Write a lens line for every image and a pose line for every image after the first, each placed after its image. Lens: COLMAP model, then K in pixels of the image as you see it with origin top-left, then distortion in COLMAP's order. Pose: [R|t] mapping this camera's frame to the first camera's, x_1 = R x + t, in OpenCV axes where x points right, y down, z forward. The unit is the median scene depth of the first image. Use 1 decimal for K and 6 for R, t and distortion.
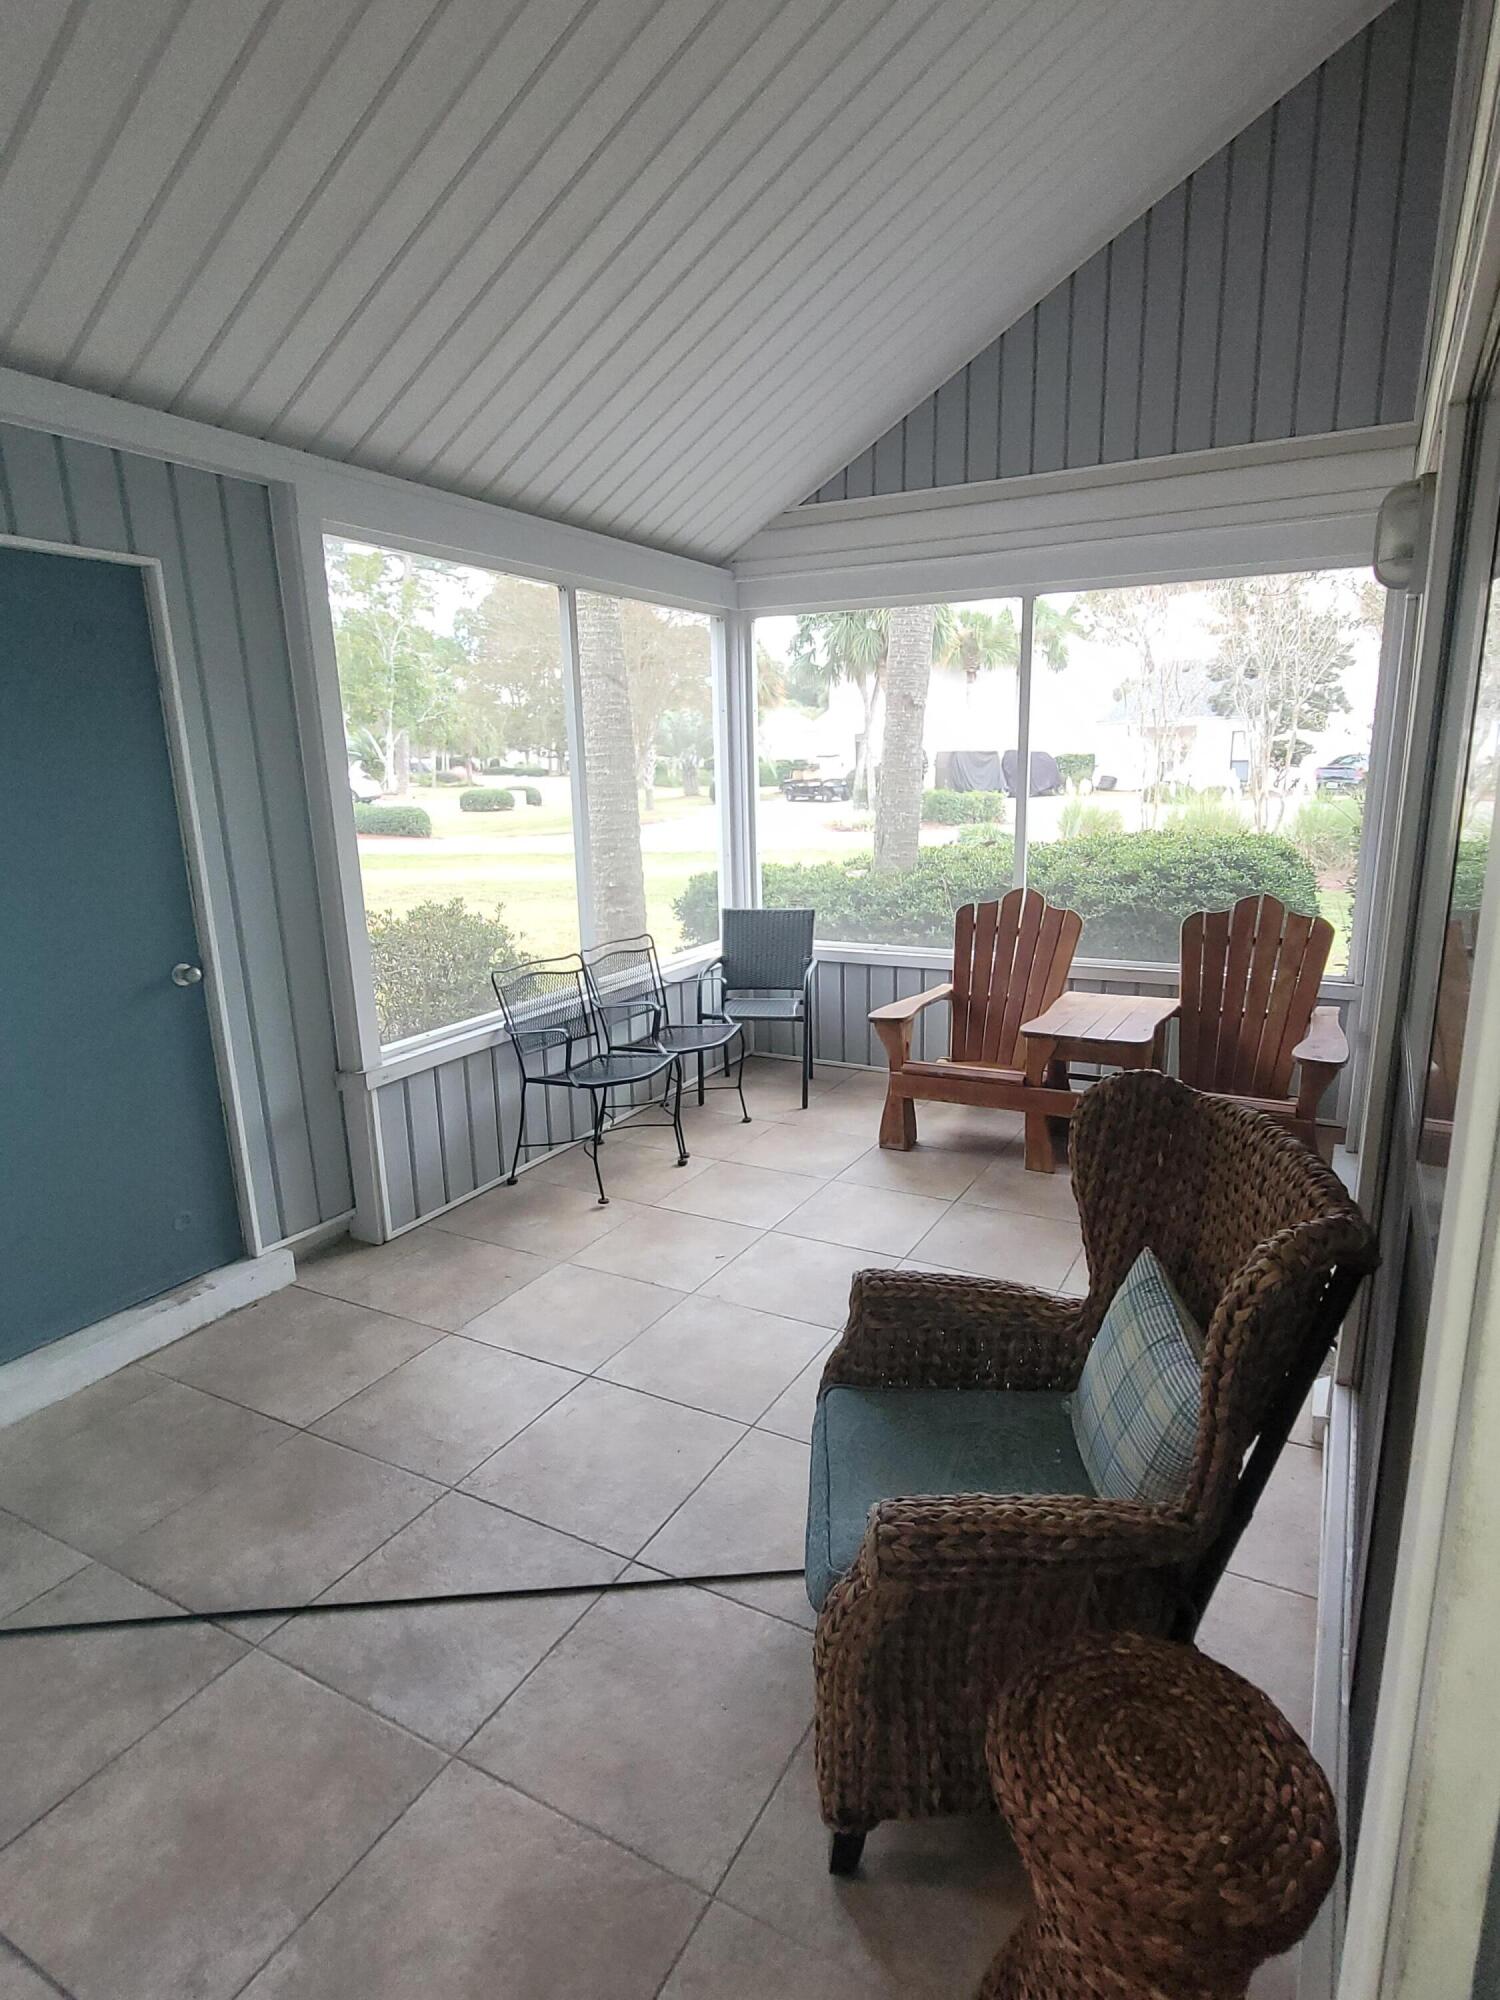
lens RADIAL K [[1054.0, 0, 750.0], [0, 1054.0, 1000.0], [0, 0, 1]] dist [0.002192, -0.000220]
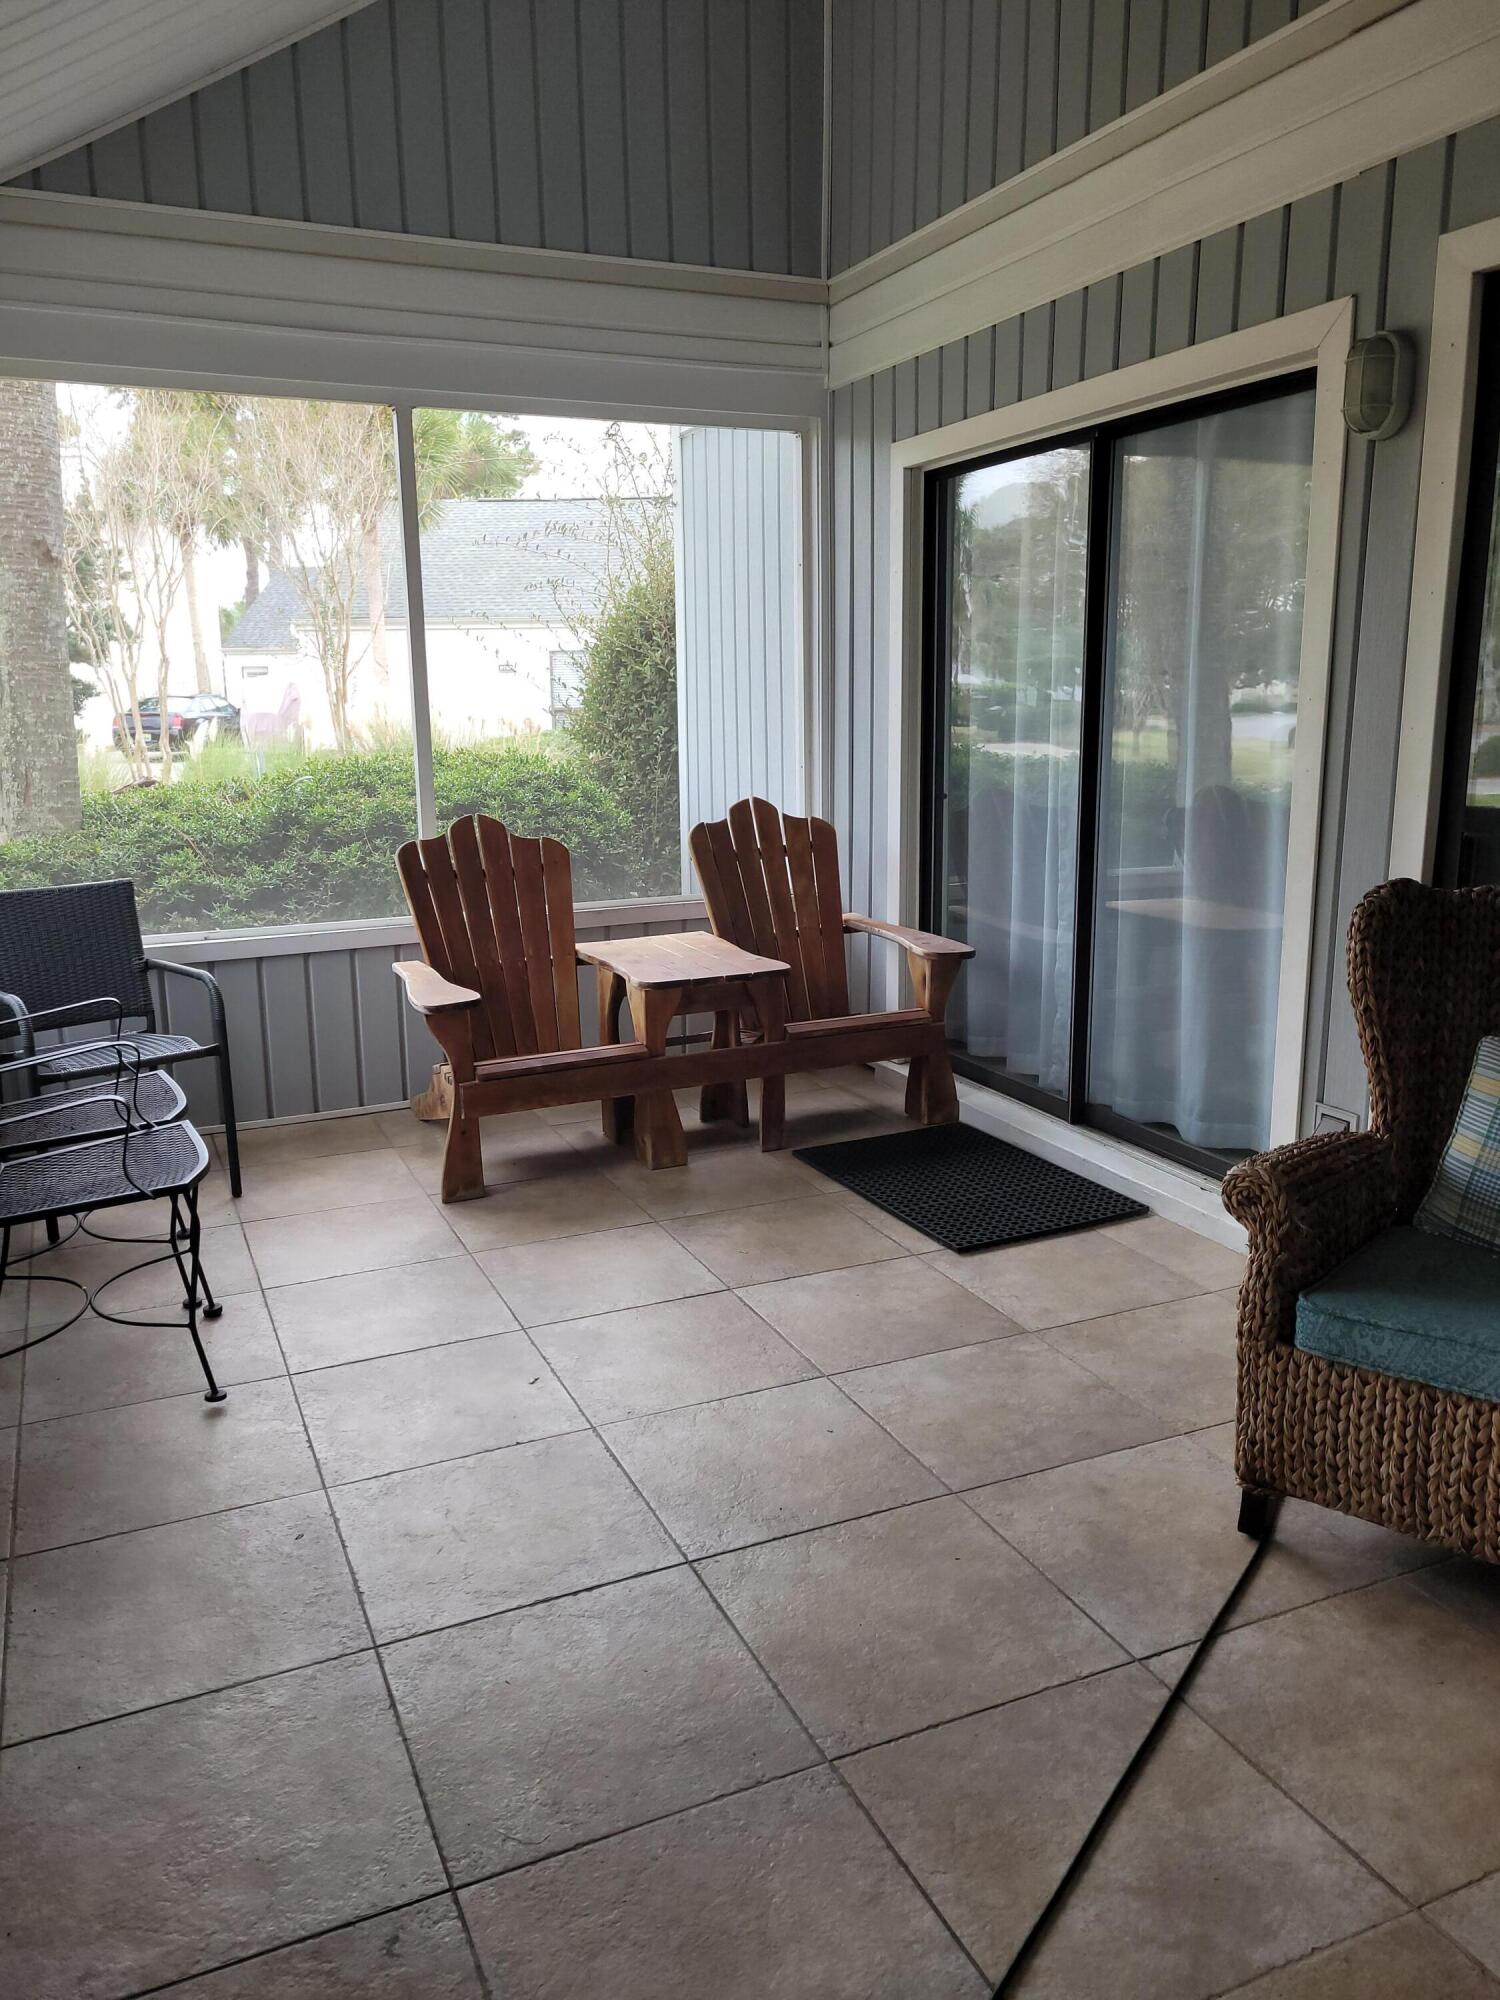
lens RADIAL K [[1499.9, 0, 746.8], [0, 1499.9, 982.1], [0, 0, 1]] dist [0.066999, -0.052312]
pose [[0.619511, -0.140902, 0.772239, -0.577677], [0.176207, 0.983615, 0.038111, -0.000372], [-0.764955, 0.112463, 0.634189, 0.291140]]
